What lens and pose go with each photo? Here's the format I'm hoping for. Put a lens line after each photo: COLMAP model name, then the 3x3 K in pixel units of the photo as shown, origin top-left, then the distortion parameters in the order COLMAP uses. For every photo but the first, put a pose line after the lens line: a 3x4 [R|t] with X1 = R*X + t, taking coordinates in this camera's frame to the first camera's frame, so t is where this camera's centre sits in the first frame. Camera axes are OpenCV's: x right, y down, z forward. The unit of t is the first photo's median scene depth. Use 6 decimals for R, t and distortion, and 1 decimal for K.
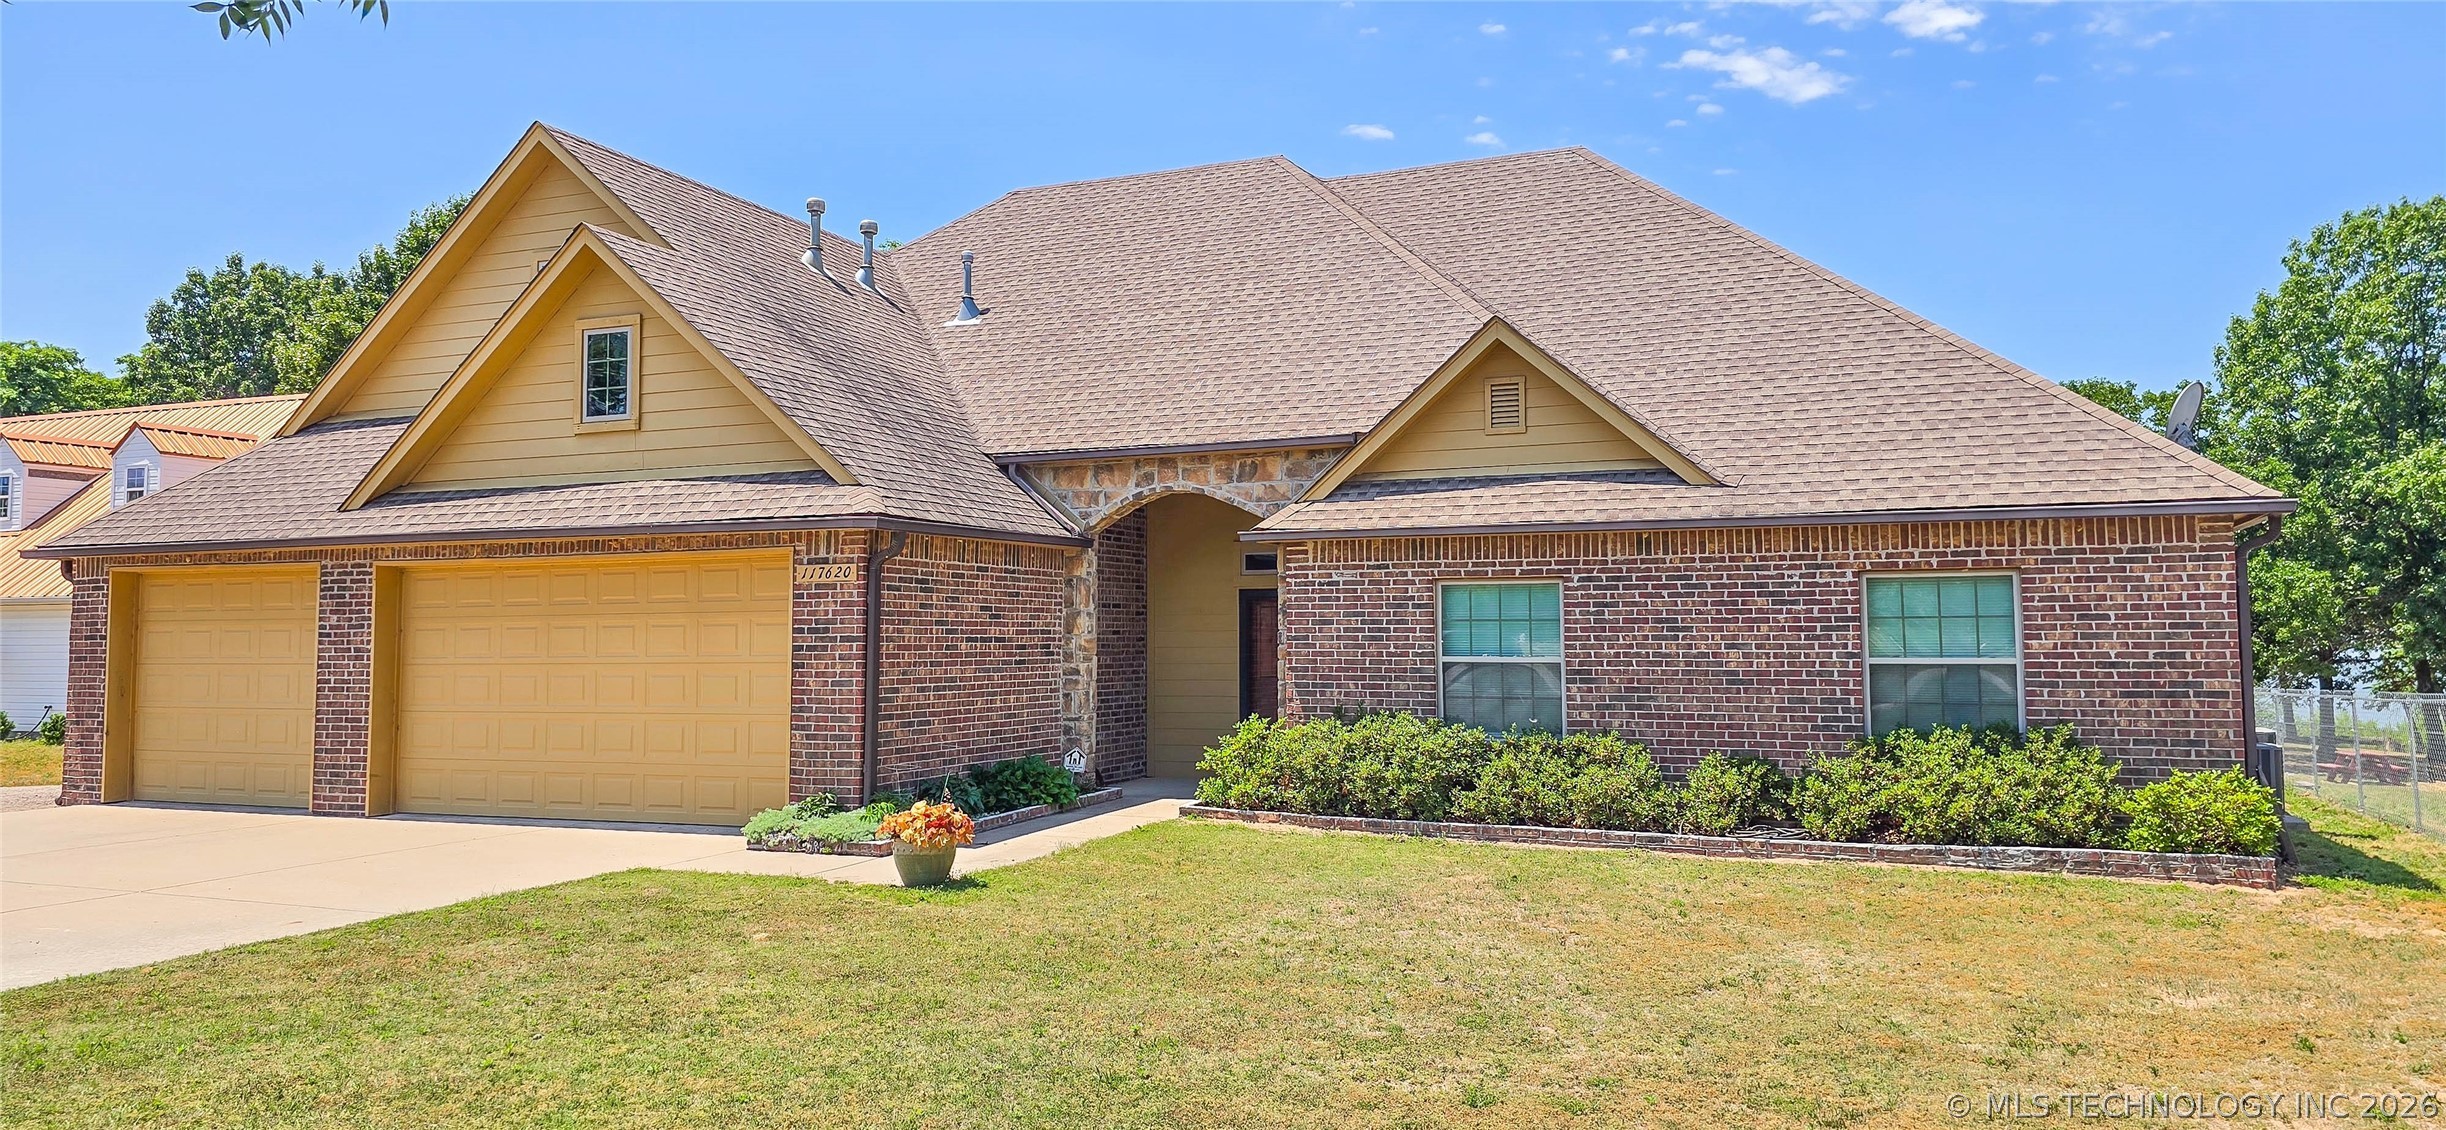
lens RADIAL K [[1627.9, 0, 1223.0], [0, 1627.9, 565.0], [0, 0, 1]] dist [0.066049, -0.087146]
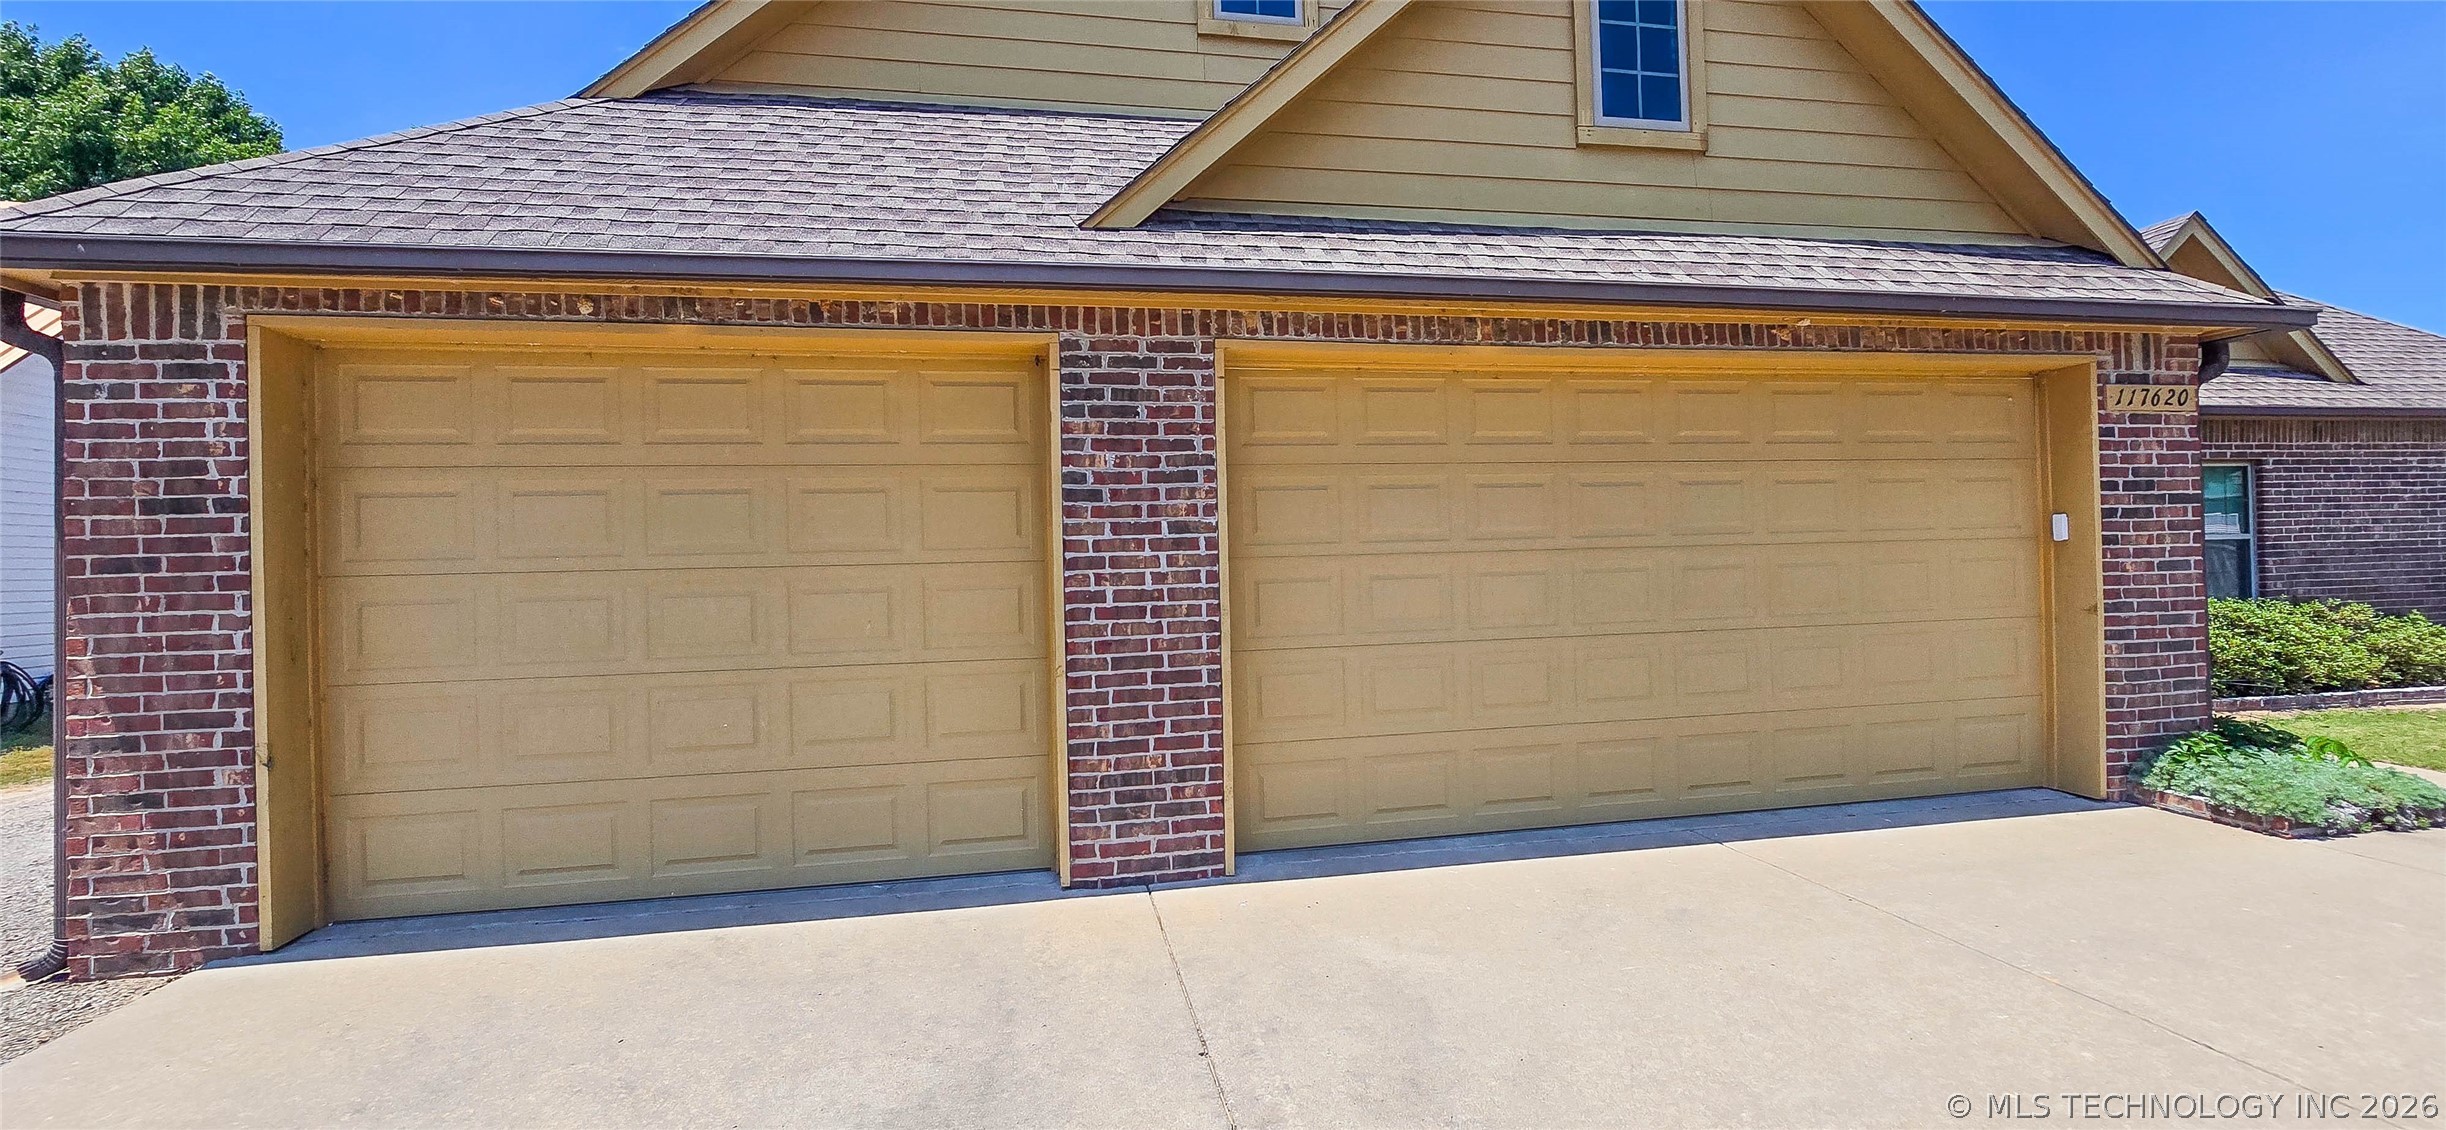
lens RADIAL K [[1018.8, 0, 1223.0], [0, 1018.8, 565.0], [0, 0, 1]] dist [-0.009397, -0.000970]
pose [[0.832694, -0.016309, 0.553493, -0.710849], [-0.007870, 0.999117, 0.041280, 0.053043], [-0.553677, -0.038729, 0.831830, 0.791333]]
